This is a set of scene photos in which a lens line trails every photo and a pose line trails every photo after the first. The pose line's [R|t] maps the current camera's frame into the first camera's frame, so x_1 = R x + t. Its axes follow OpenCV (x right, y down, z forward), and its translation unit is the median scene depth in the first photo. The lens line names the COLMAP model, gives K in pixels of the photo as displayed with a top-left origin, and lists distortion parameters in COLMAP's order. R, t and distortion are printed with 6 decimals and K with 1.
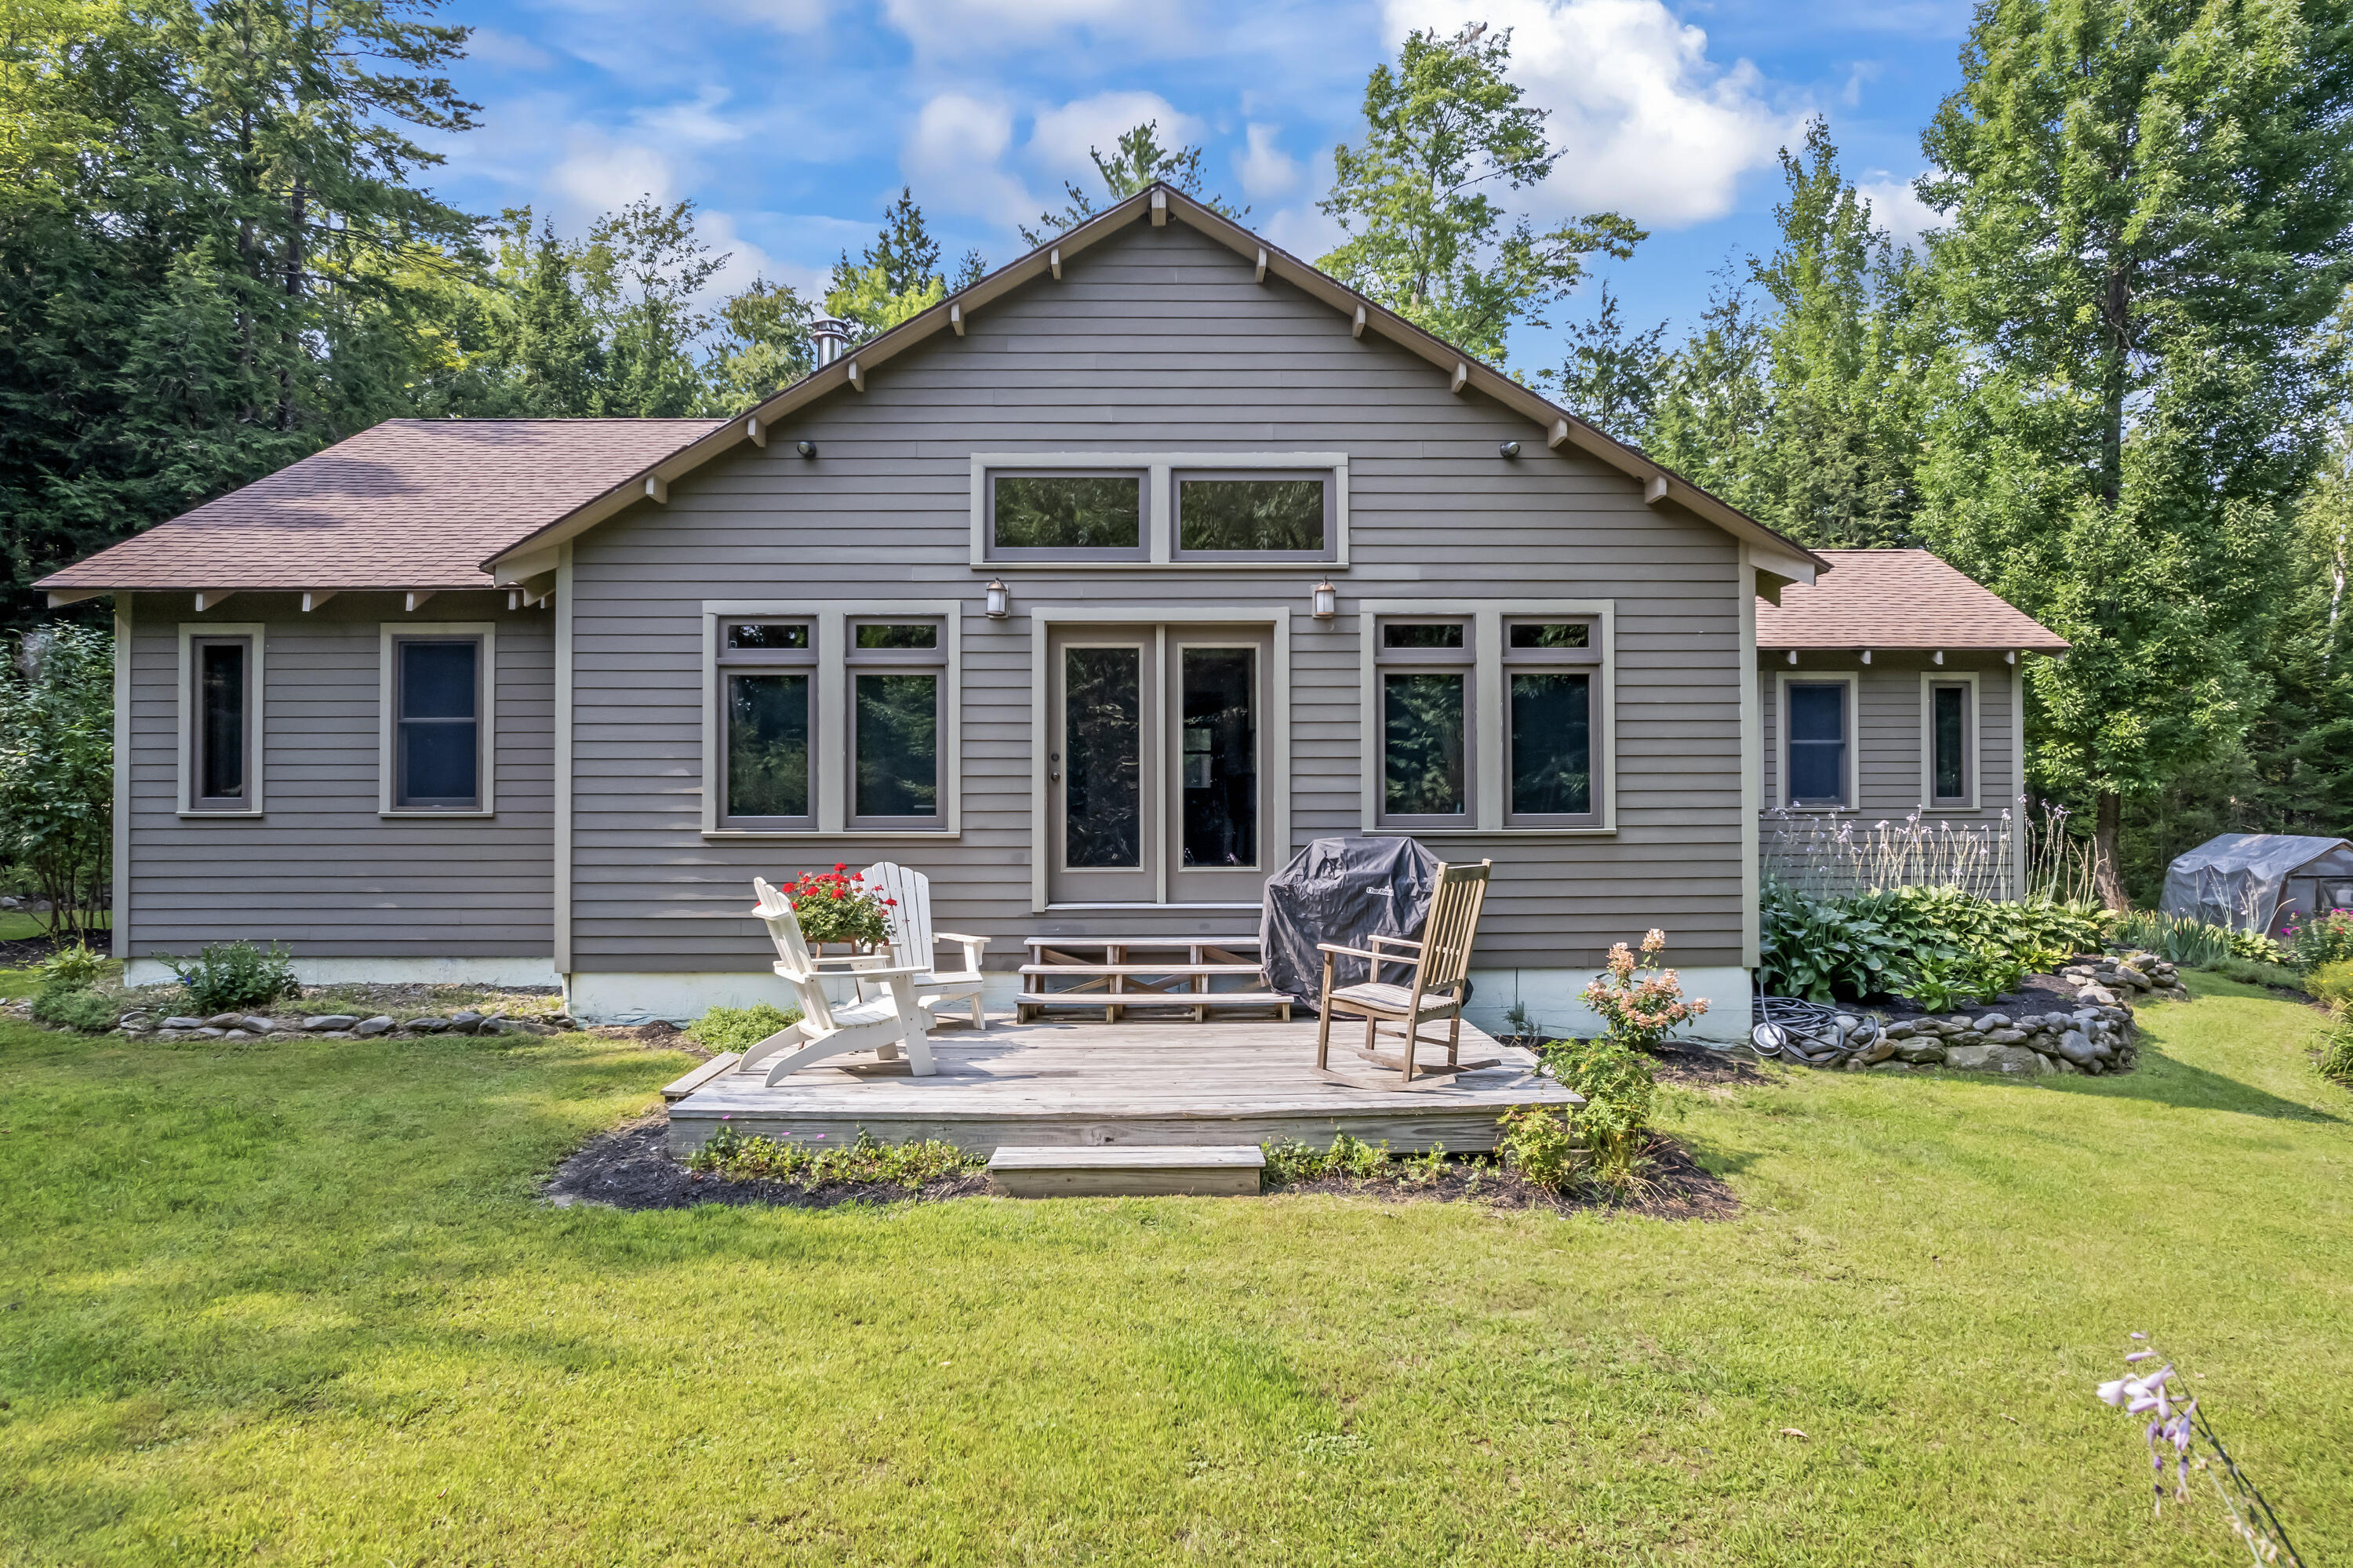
lens RADIAL K [[1508.4, 0, 1174.8], [0, 1508.4, 800.2], [0, 0, 1]] dist [-0.071816, 0.080513]
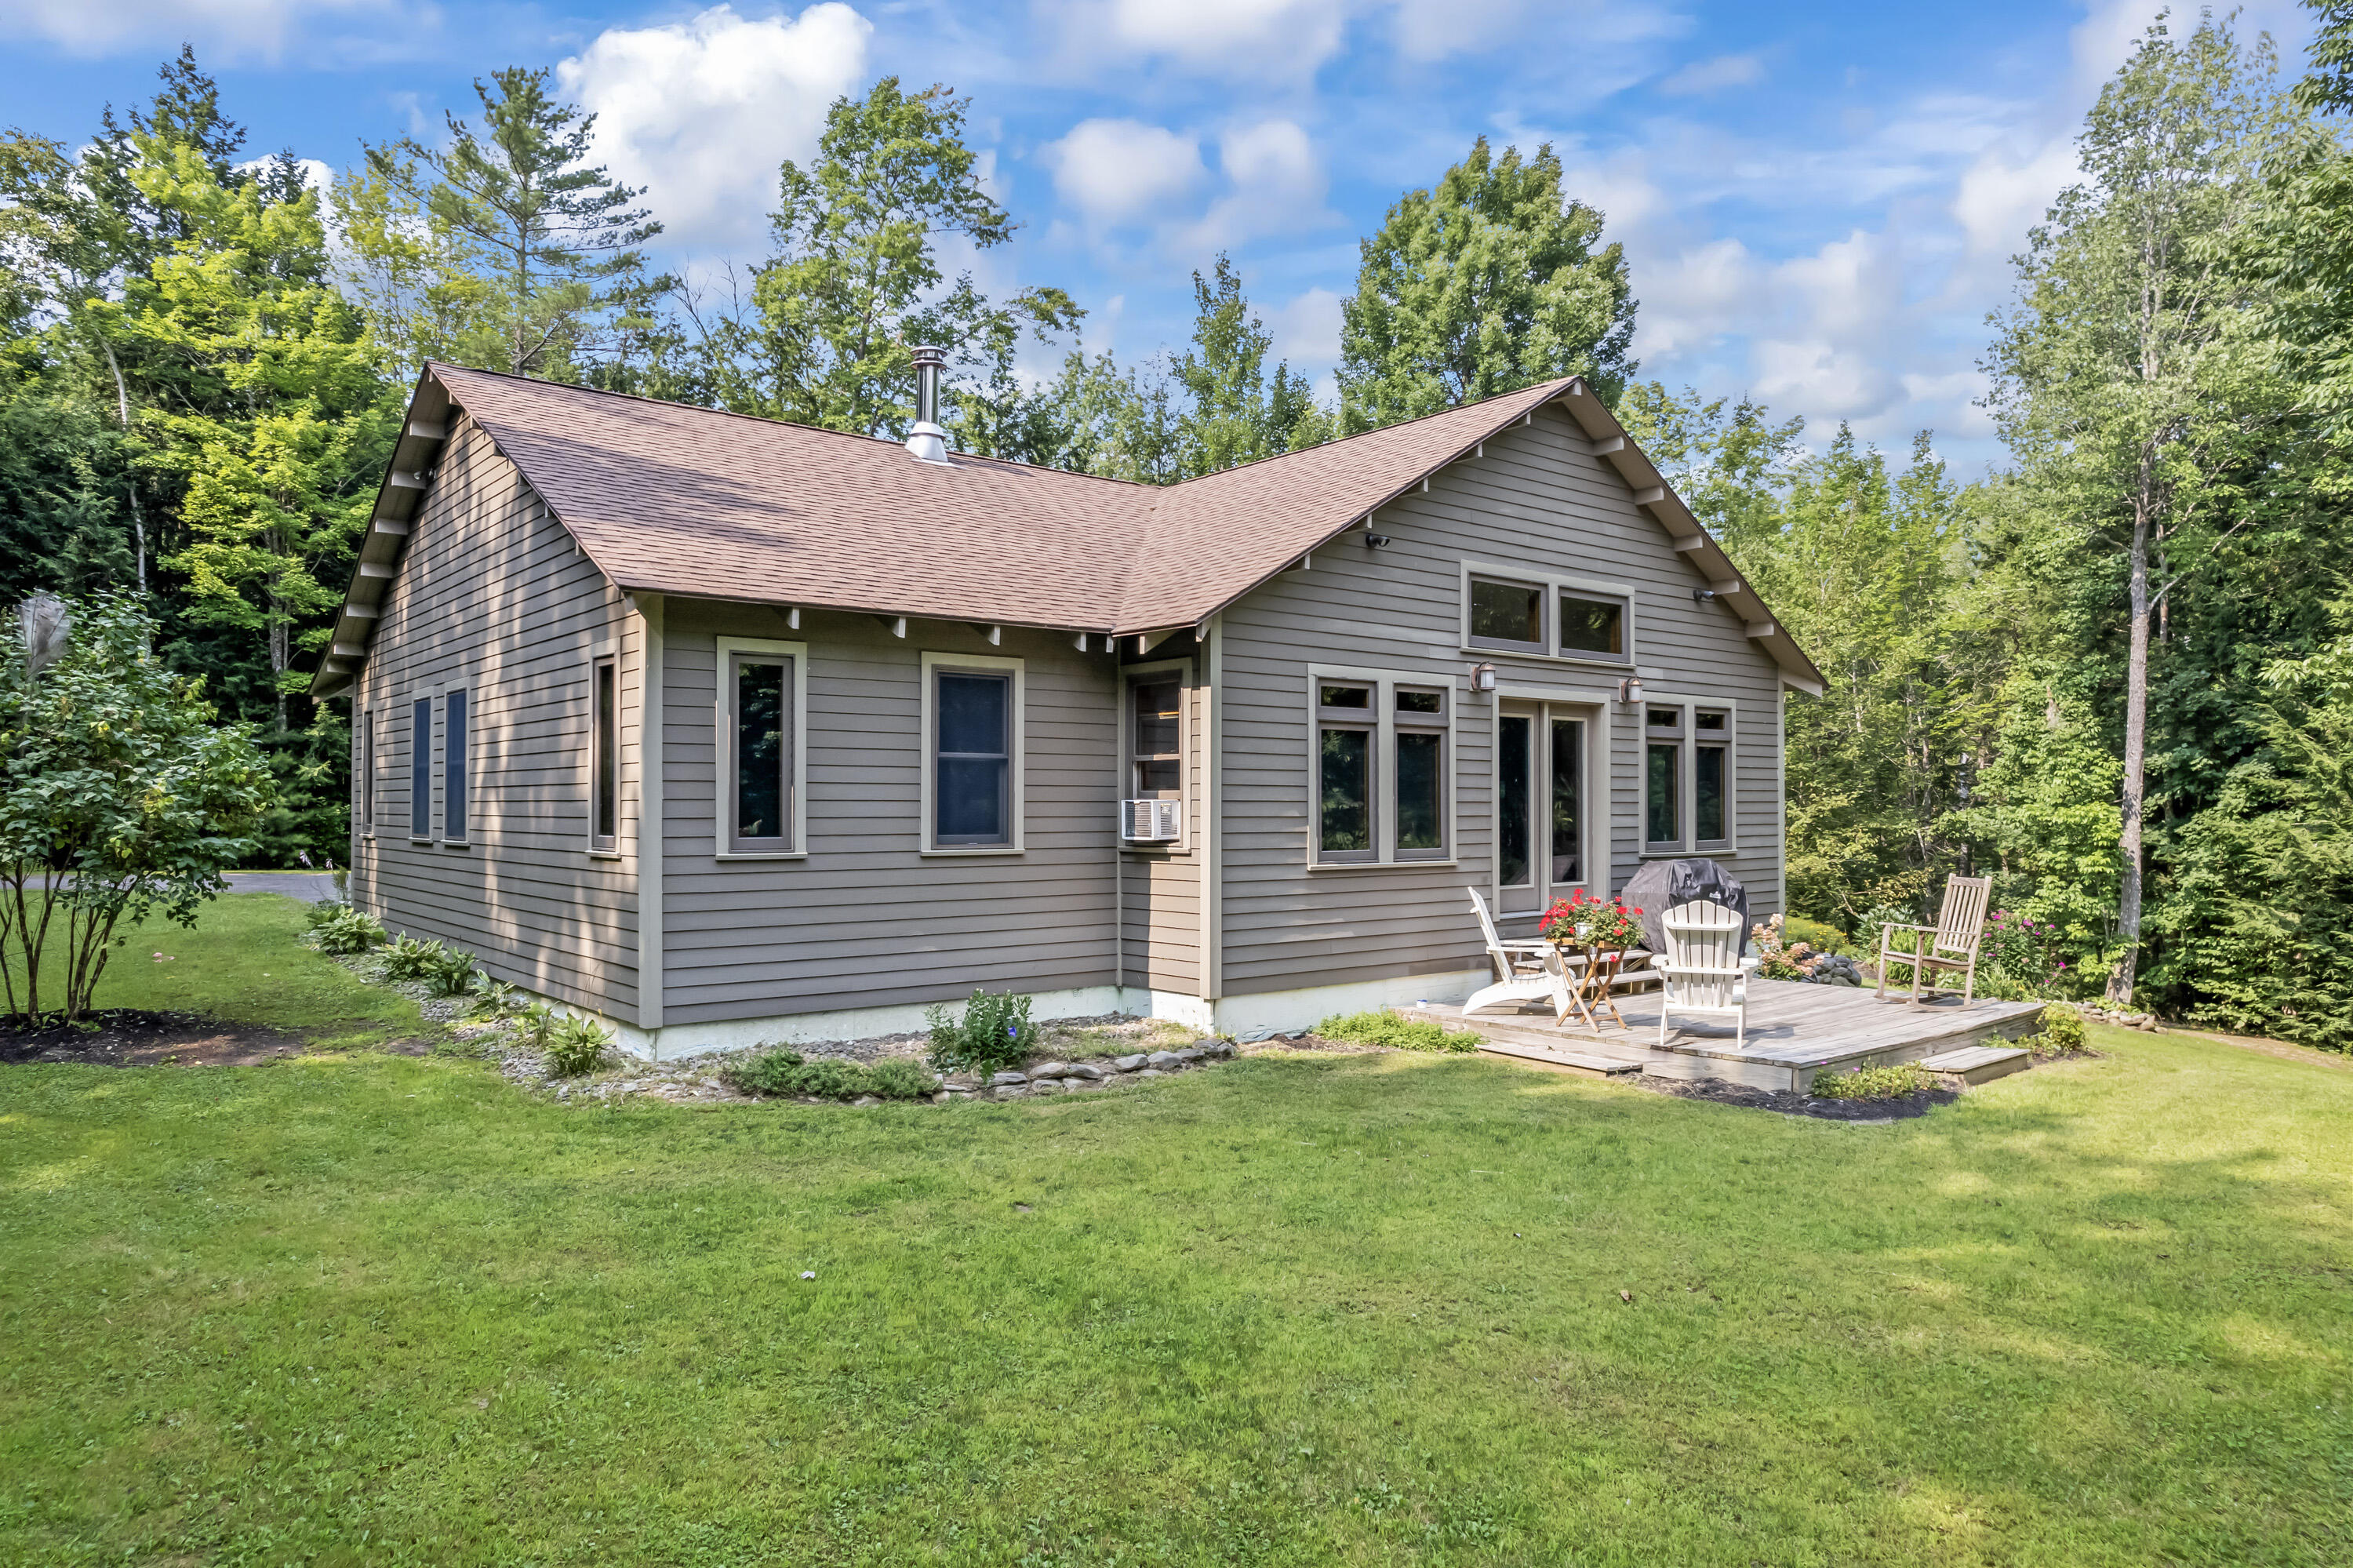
lens RADIAL K [[1508.4, 0, 1174.8], [0, 1508.4, 800.2], [0, 0, 1]] dist [-0.071816, 0.080513]
pose [[0.784979, 0.004208, 0.619508, -1.097981], [-0.005622, 0.999984, 0.000332, -0.028071], [-0.619497, -0.003743, 0.784990, 0.158302]]
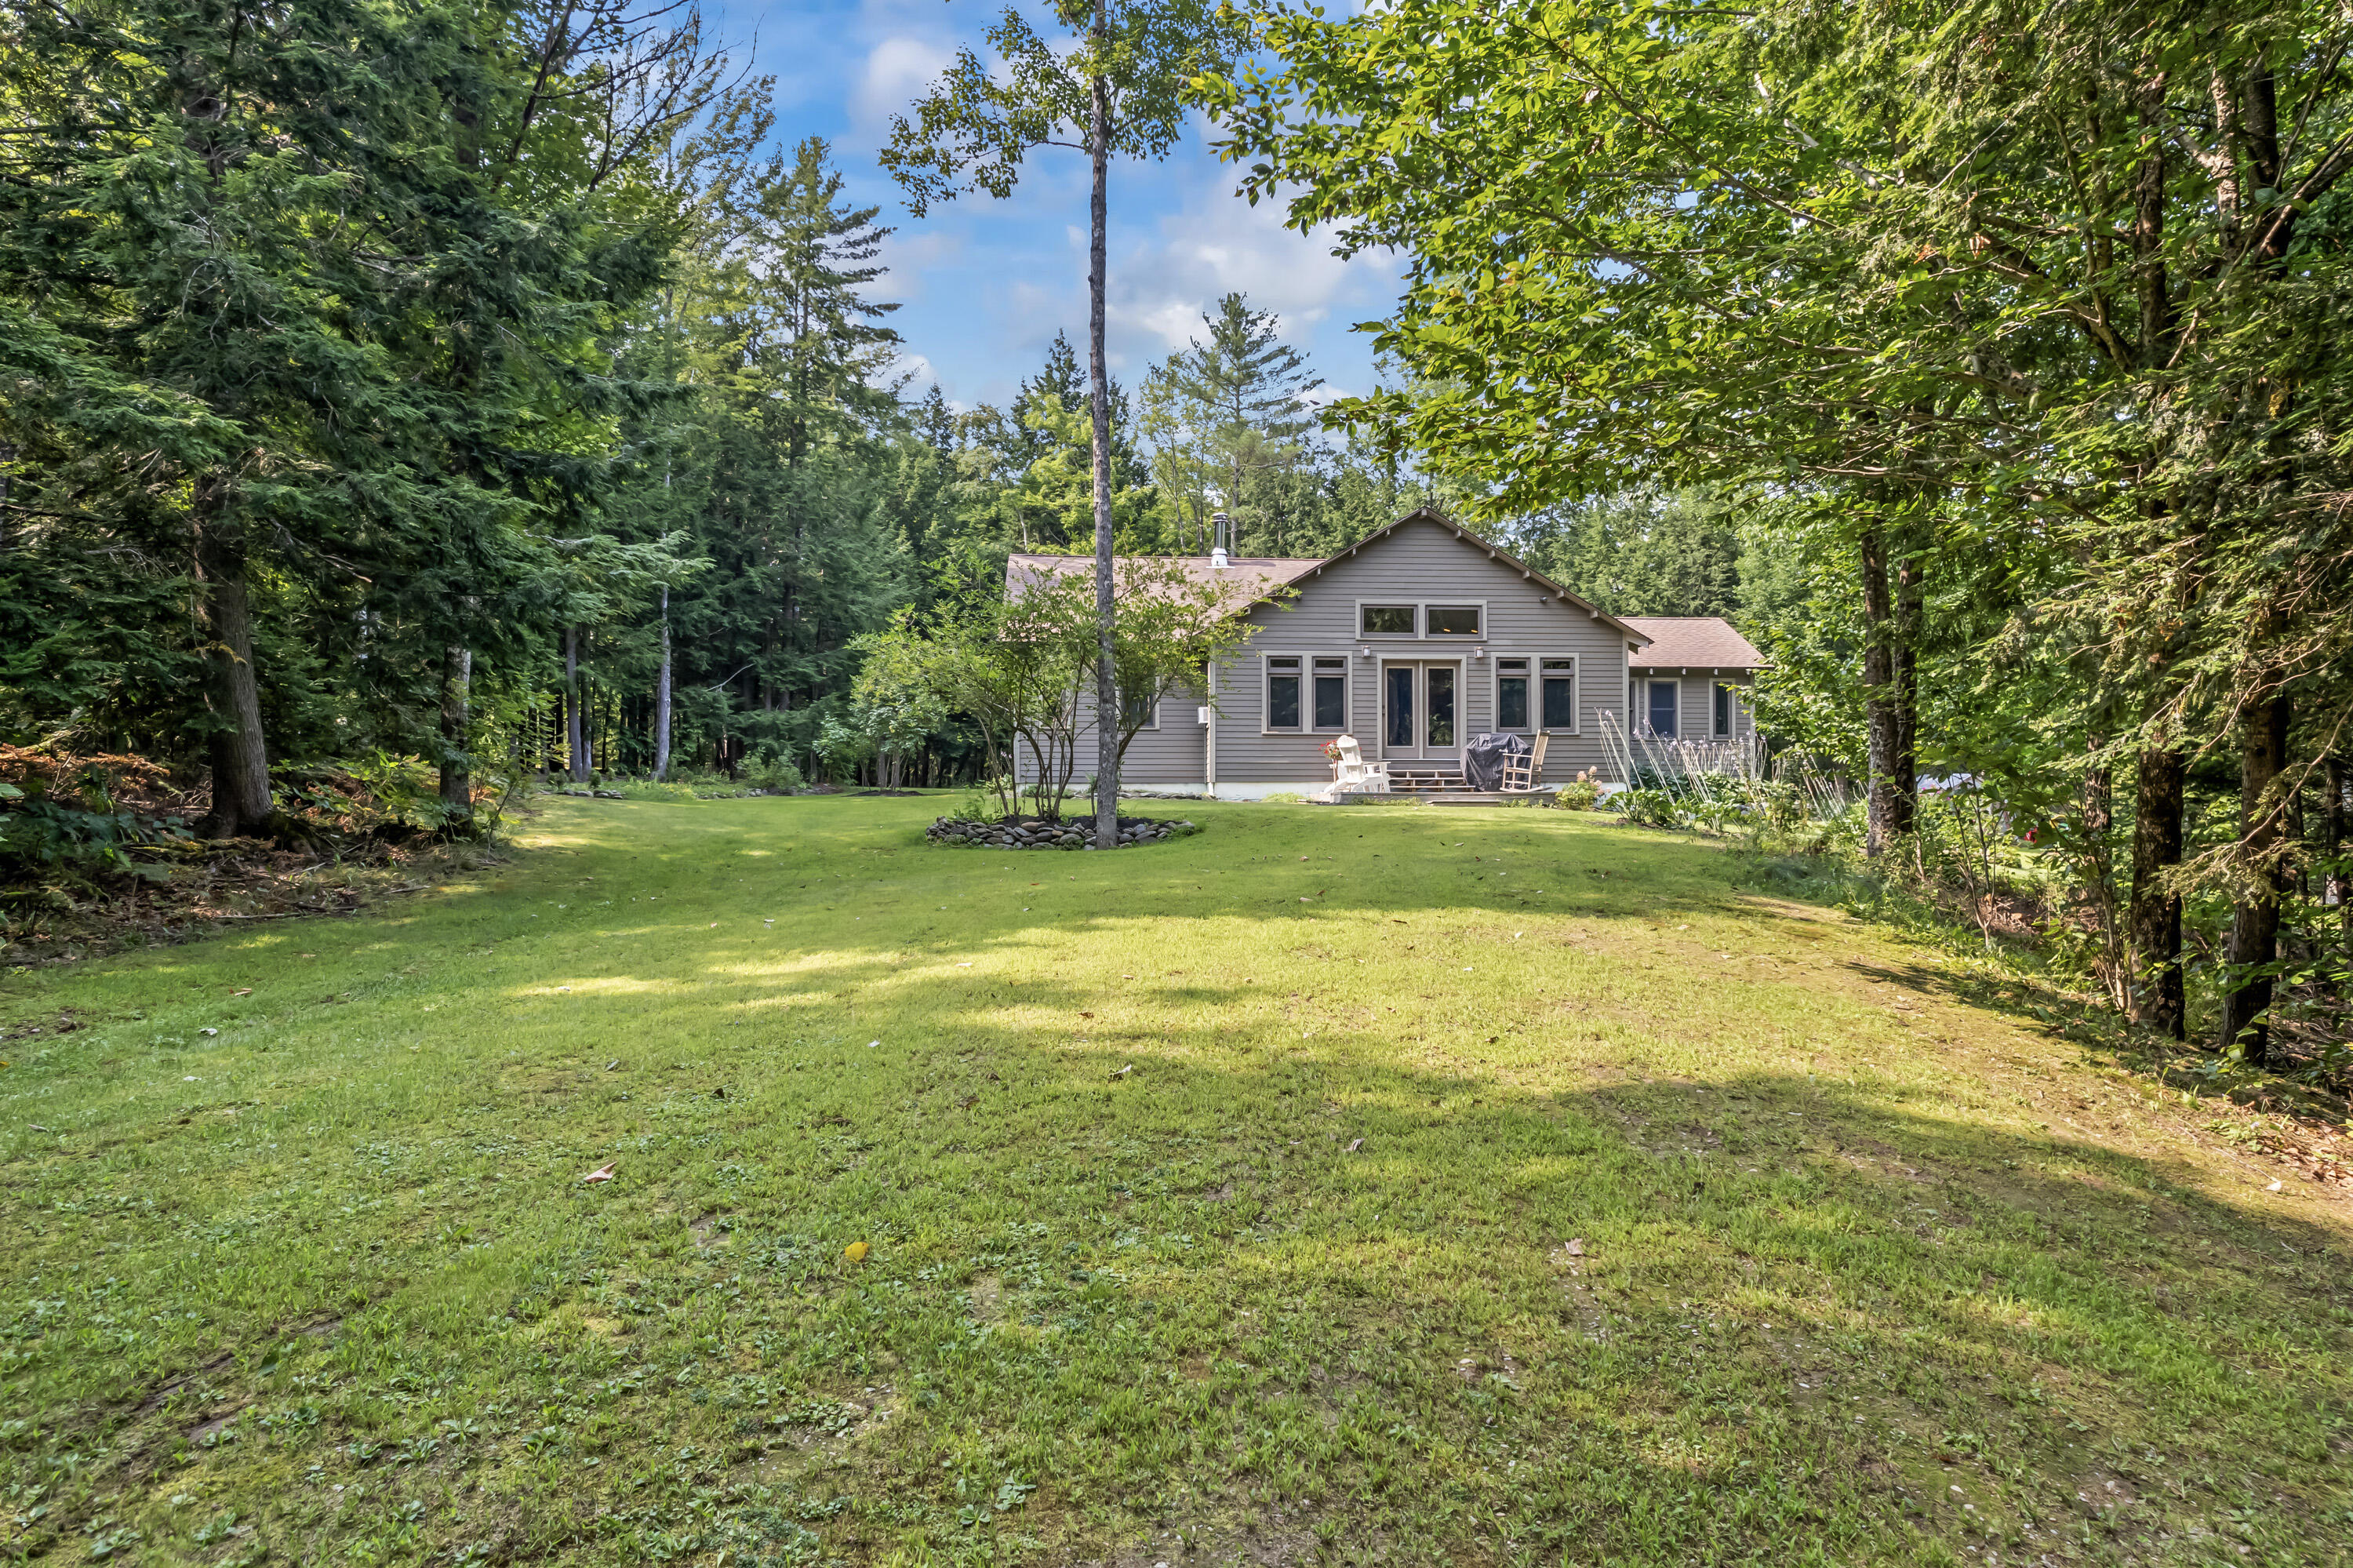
lens RADIAL K [[1508.4, 0, 1174.8], [0, 1508.4, 800.2], [0, 0, 1]] dist [-0.071816, 0.080513]
pose [[0.998782, 0.000937, 0.049328, -0.609853], [-0.000918, 0.999999, -0.000413, 0.147322], [-0.049329, 0.000367, 0.998783, -1.793279]]
